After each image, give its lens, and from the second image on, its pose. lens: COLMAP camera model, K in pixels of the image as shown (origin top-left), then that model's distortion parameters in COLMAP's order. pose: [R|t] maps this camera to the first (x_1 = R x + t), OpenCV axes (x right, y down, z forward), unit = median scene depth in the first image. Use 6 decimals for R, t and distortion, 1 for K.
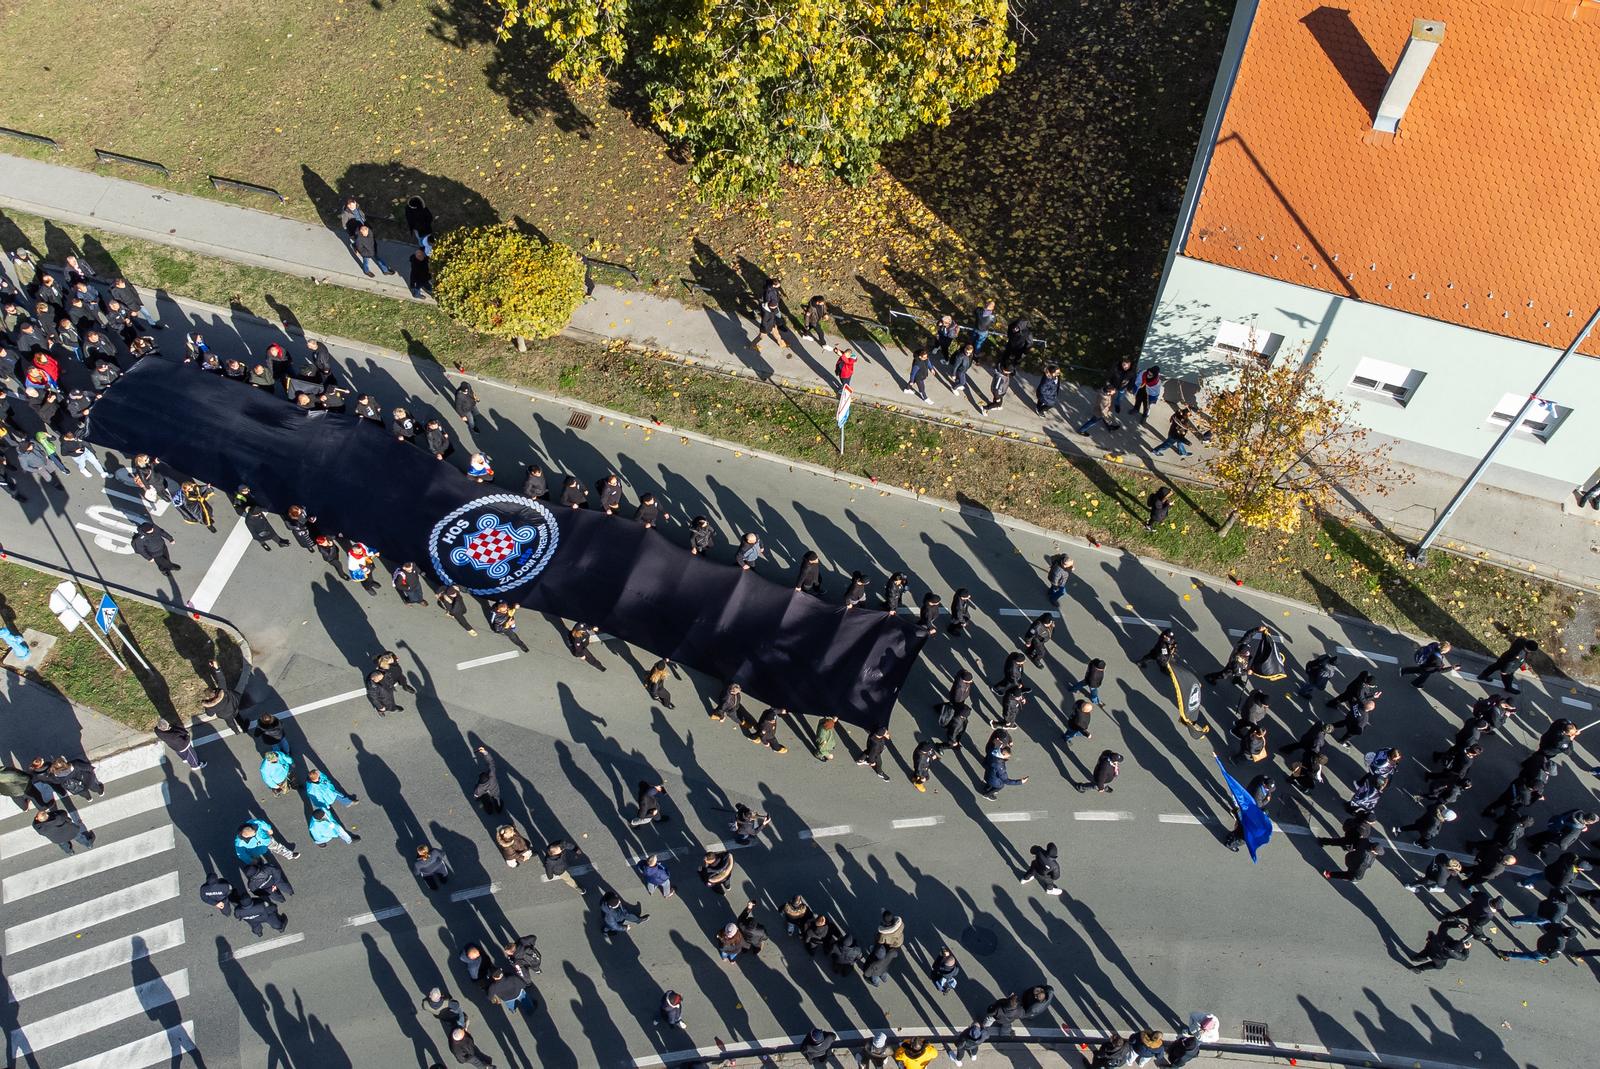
lens RADIAL K [[1409.5, 0, 794.1], [0, 1409.5, 534.0], [0, 0, 1]] dist [0.040239, 0.014649]
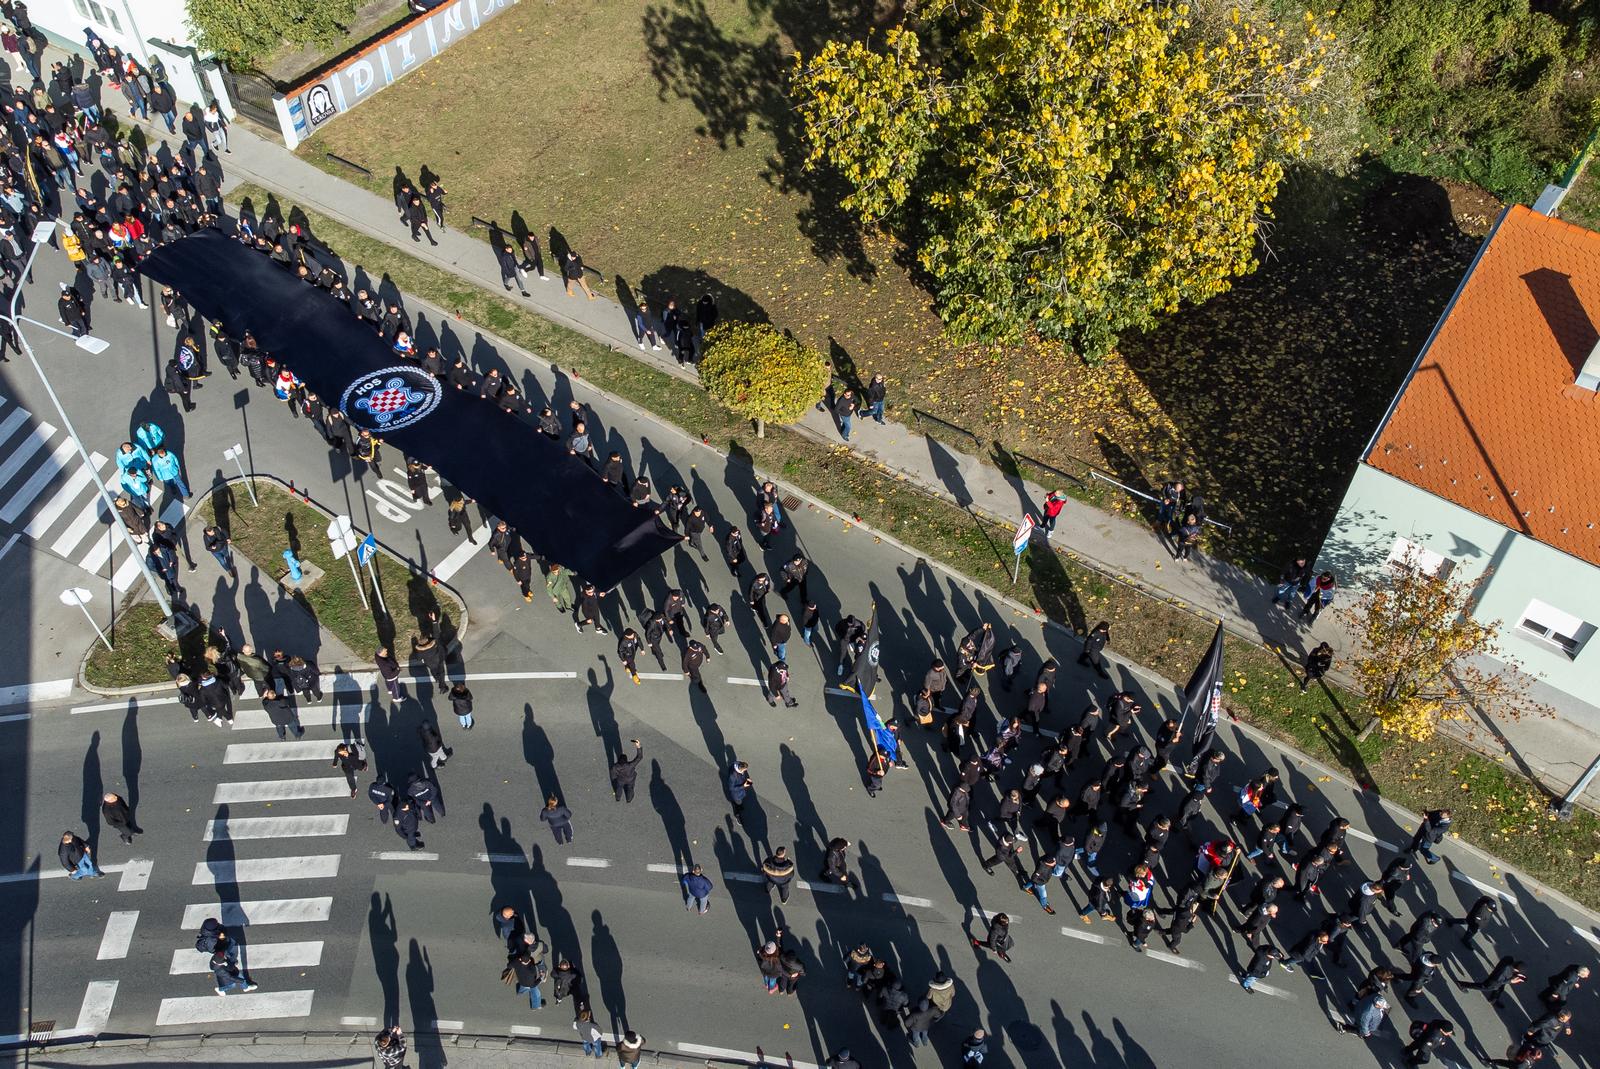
lens RADIAL K [[1409.5, 0, 794.1], [0, 1409.5, 534.0], [0, 0, 1]] dist [0.040239, 0.014649]
pose [[0.955605, 0.221578, -0.194224, 0.072700], [-0.249684, 0.958945, -0.134474, 0.093099], [0.156454, 0.176999, 0.971696, -0.084444]]
